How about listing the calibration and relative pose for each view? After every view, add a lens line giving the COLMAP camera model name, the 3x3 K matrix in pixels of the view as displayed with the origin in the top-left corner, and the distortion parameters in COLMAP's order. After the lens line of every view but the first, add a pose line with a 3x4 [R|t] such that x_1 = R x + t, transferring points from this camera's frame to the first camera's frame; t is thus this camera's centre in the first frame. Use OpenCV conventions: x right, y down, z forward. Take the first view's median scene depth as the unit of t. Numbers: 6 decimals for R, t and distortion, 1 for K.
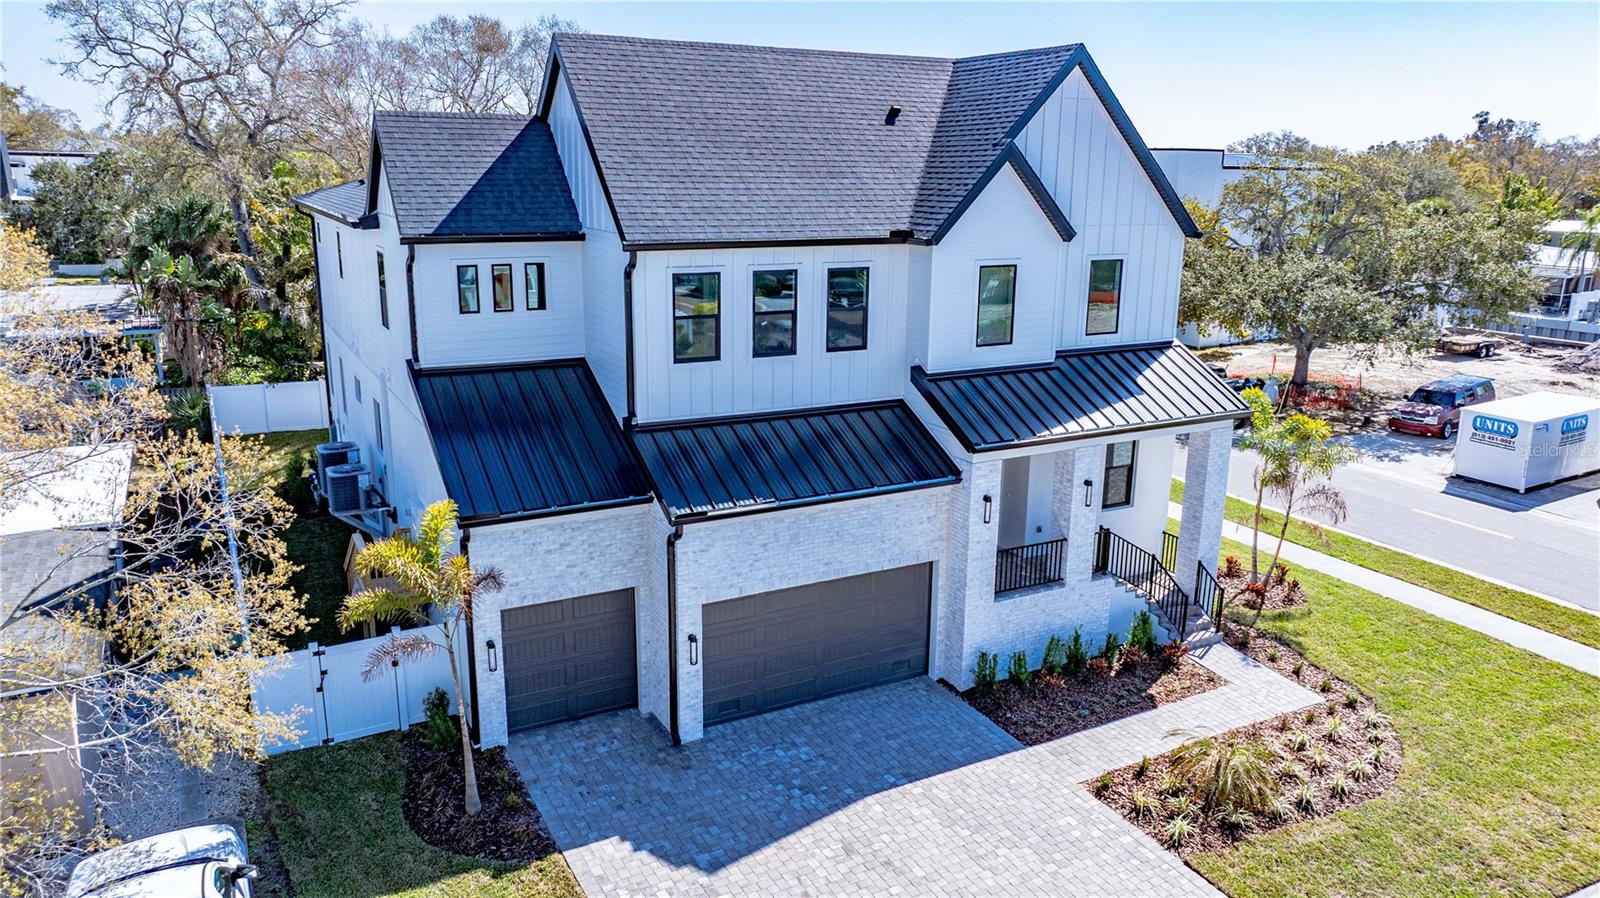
lens RADIAL K [[1123.1, 0, 800.0], [0, 1123.1, 449.0], [0, 0, 1]] dist [-0.003307, -0.000740]
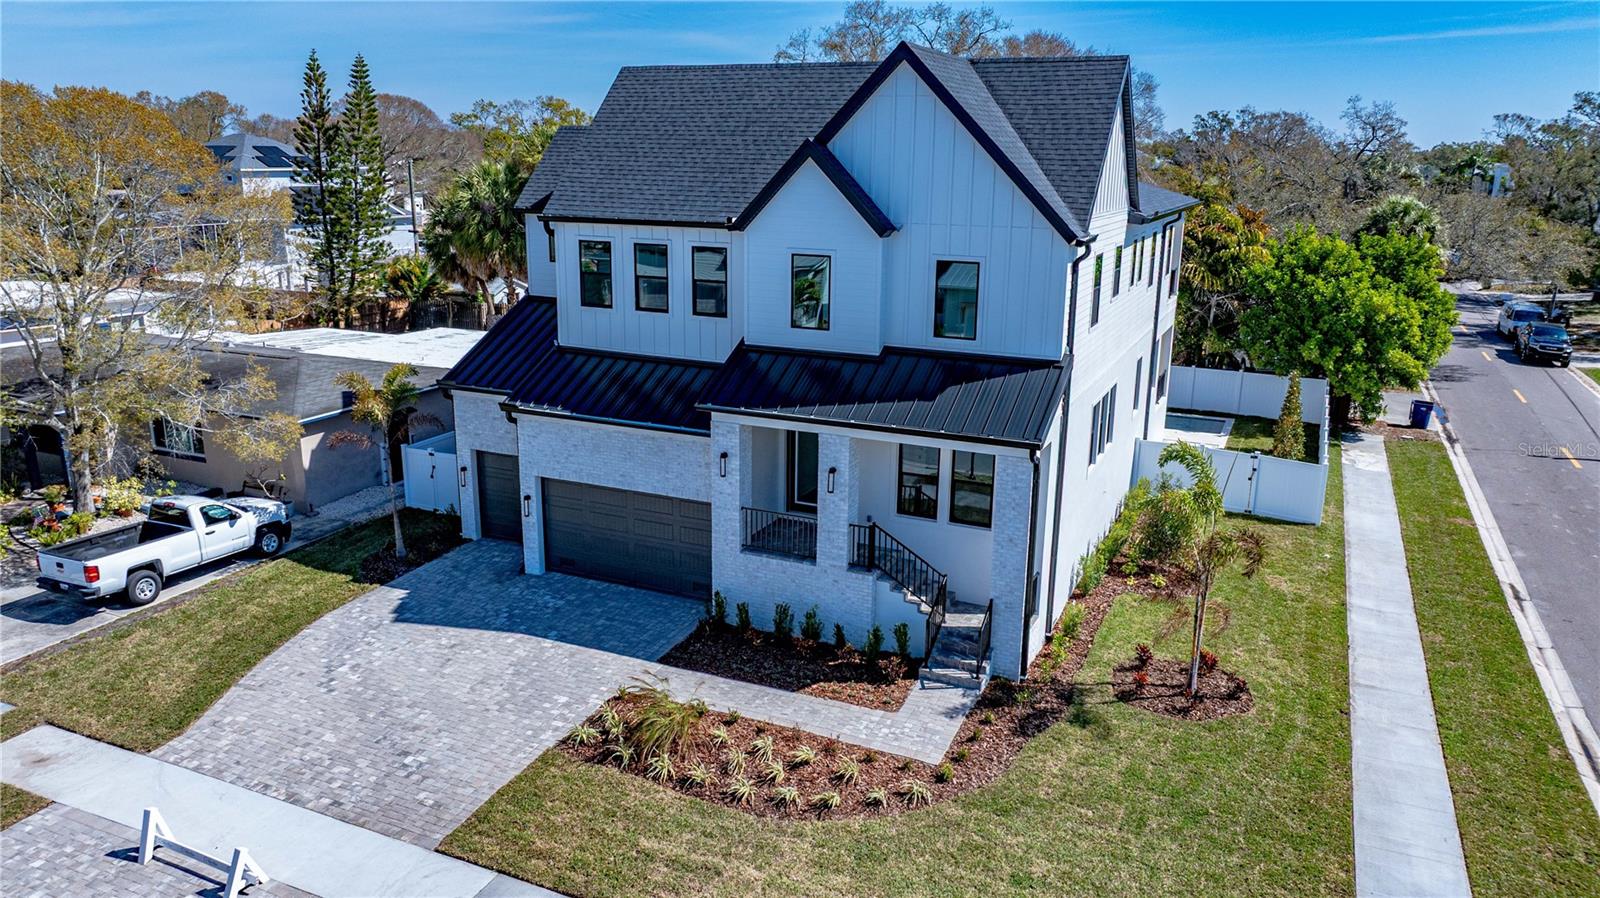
lens RADIAL K [[1123.1, 0, 800.0], [0, 1123.1, 449.0], [0, 0, 1]] dist [-0.003307, -0.000740]
pose [[0.600935, 0.203647, -0.772920, 1.094163], [-0.200537, 0.974483, 0.100839, -0.093174], [0.773732, 0.094401, 0.626440, 0.349381]]
